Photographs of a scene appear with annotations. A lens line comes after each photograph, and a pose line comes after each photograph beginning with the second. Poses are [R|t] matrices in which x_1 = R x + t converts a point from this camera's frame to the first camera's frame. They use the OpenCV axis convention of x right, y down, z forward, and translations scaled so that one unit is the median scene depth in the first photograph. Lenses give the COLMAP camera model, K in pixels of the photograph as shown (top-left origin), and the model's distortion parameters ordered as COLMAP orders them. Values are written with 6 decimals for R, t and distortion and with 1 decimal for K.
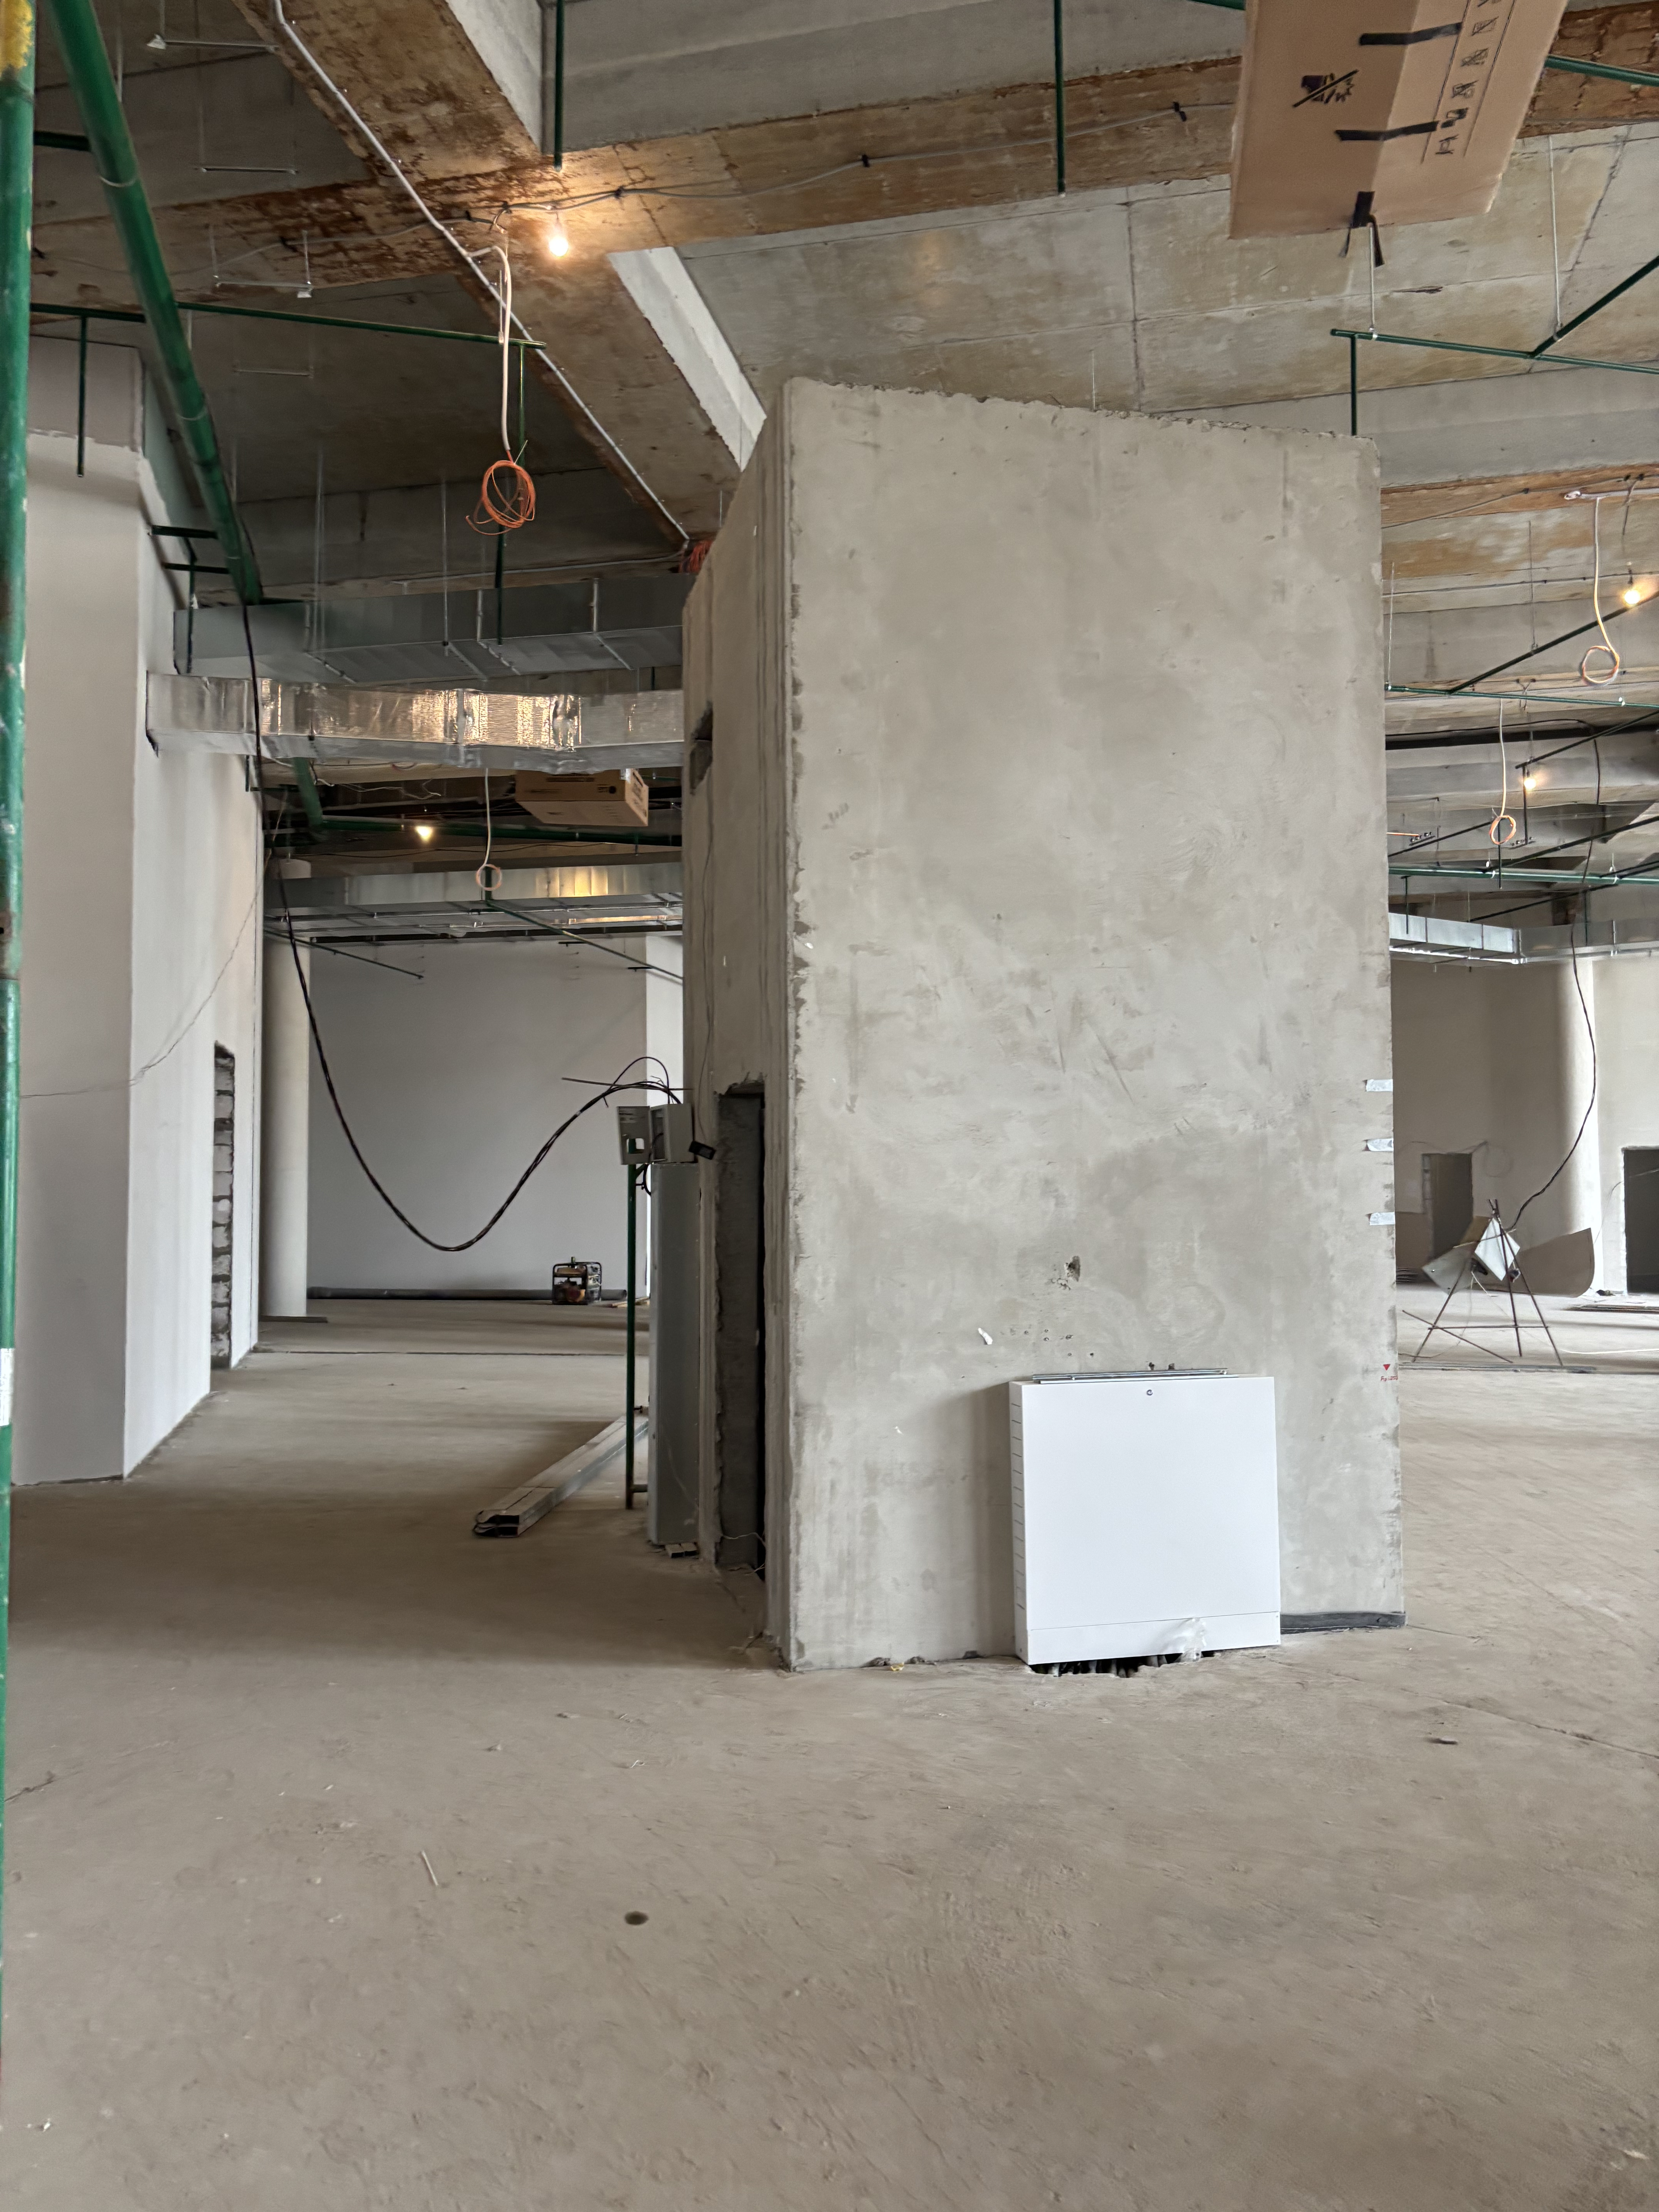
lens RADIAL K [[1670.9, 0, 829.5], [0, 1670.9, 1106.7], [0, 0, 1]] dist [0.037898, -0.002512]
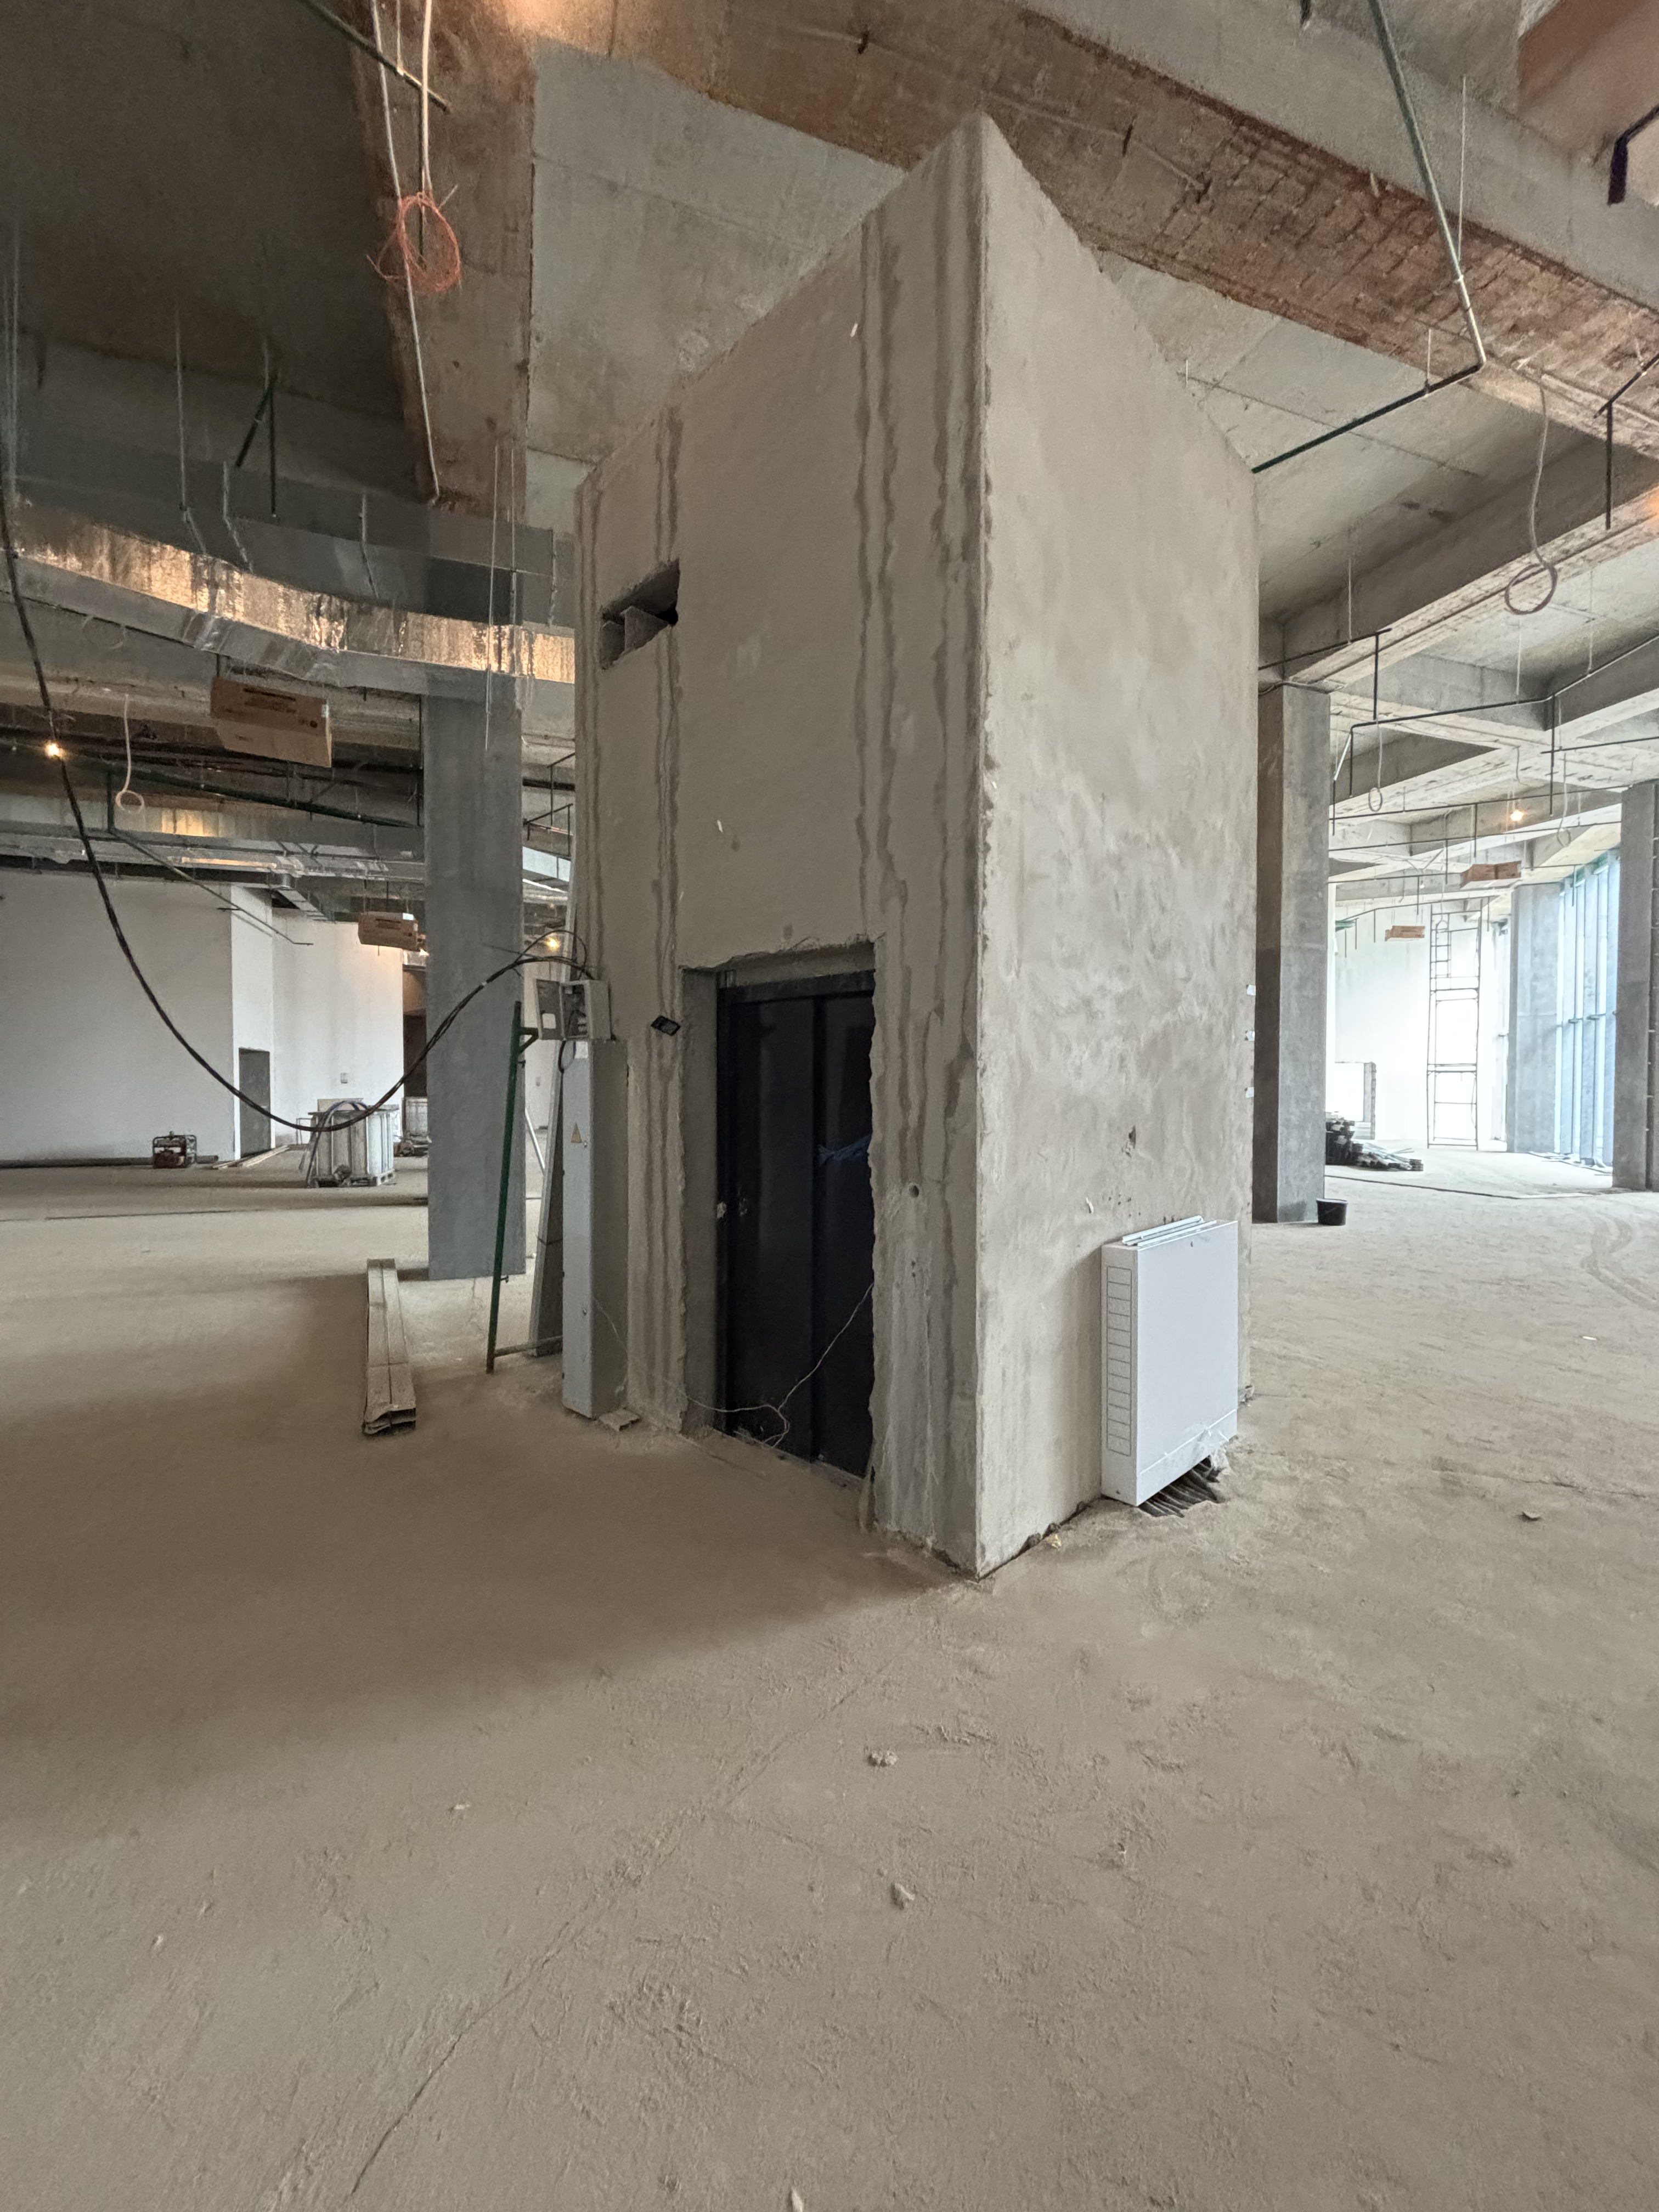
lens RADIAL K [[888.0, 0, 829.7], [0, 888.0, 1111.6], [0, 0, 1]] dist [-0.003156, 0.000833]
pose [[0.849402, -0.008783, 0.527673, -0.339213], [-0.032015, 0.997162, 0.068133, 0.048070], [-0.526774, -0.074766, 0.846711, 0.632523]]
